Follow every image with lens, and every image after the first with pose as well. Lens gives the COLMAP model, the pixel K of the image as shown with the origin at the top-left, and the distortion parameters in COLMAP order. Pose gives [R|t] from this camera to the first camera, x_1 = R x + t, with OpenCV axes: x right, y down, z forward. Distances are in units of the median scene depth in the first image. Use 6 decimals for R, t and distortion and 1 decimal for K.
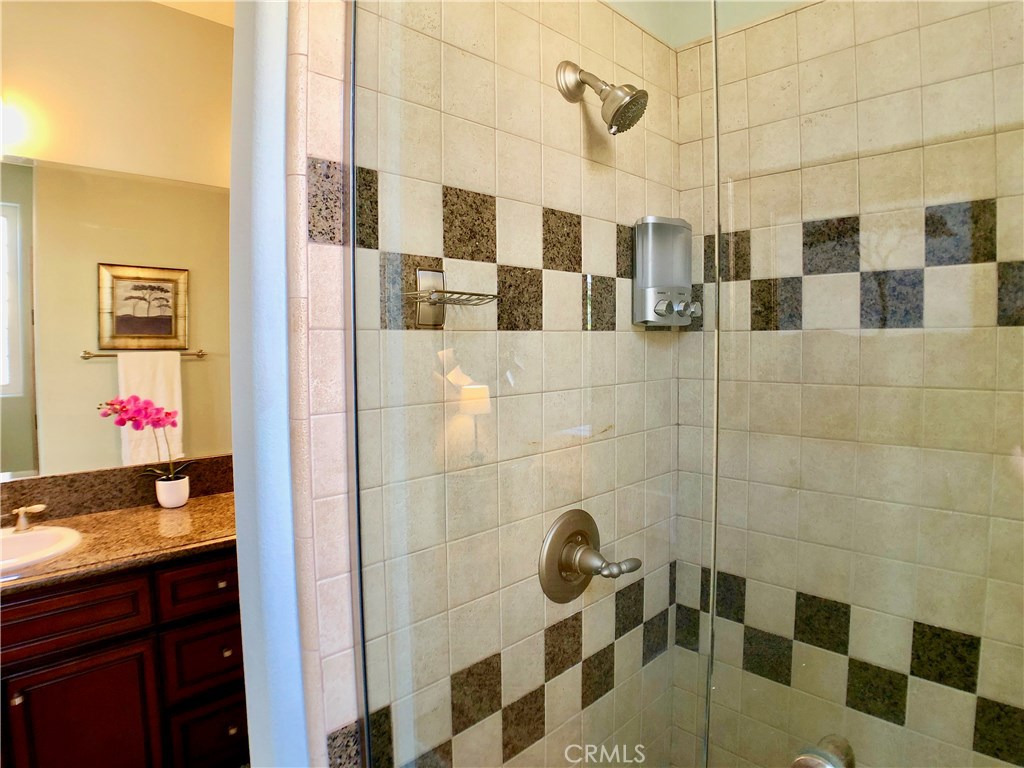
lens RADIAL K [[581.4, 0, 516.4], [0, 581.4, 370.4], [0, 0, 1]] dist [-0.094850, 0.019191]
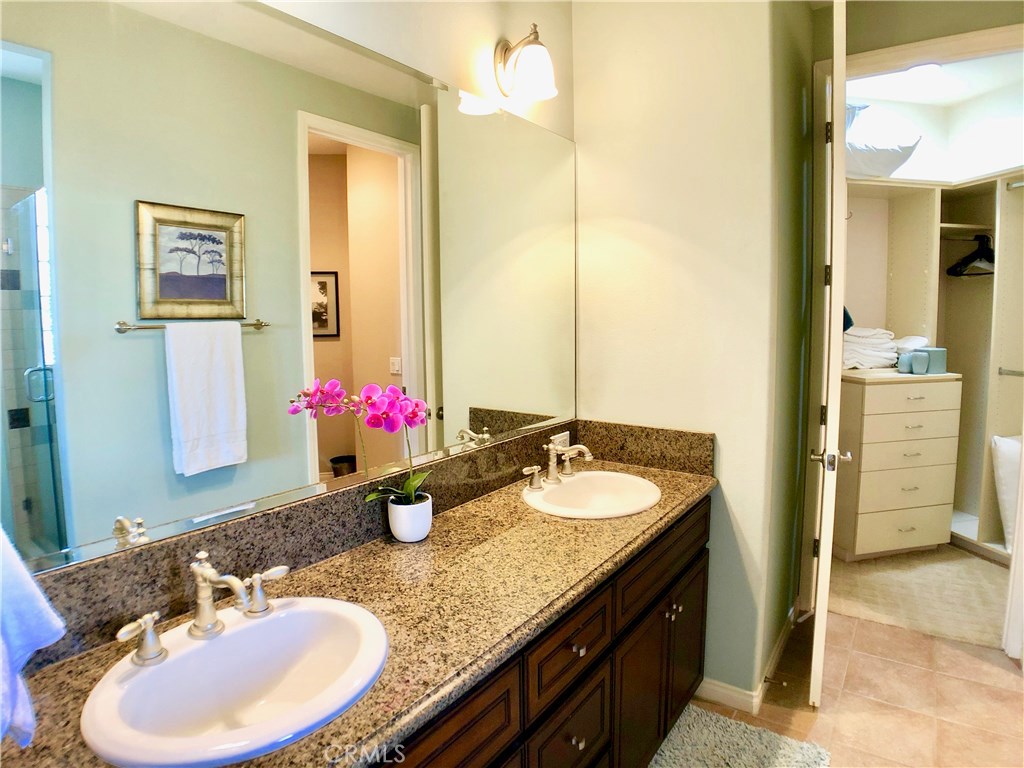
lens RADIAL K [[581.4, 0, 516.4], [0, 581.4, 370.4], [0, 0, 1]] dist [-0.094850, 0.019191]
pose [[0.986115, -0.021793, 0.164630, -0.372221], [0.014568, 0.998882, 0.044965, 0.003671], [-0.165426, -0.041942, 0.985330, 0.180947]]
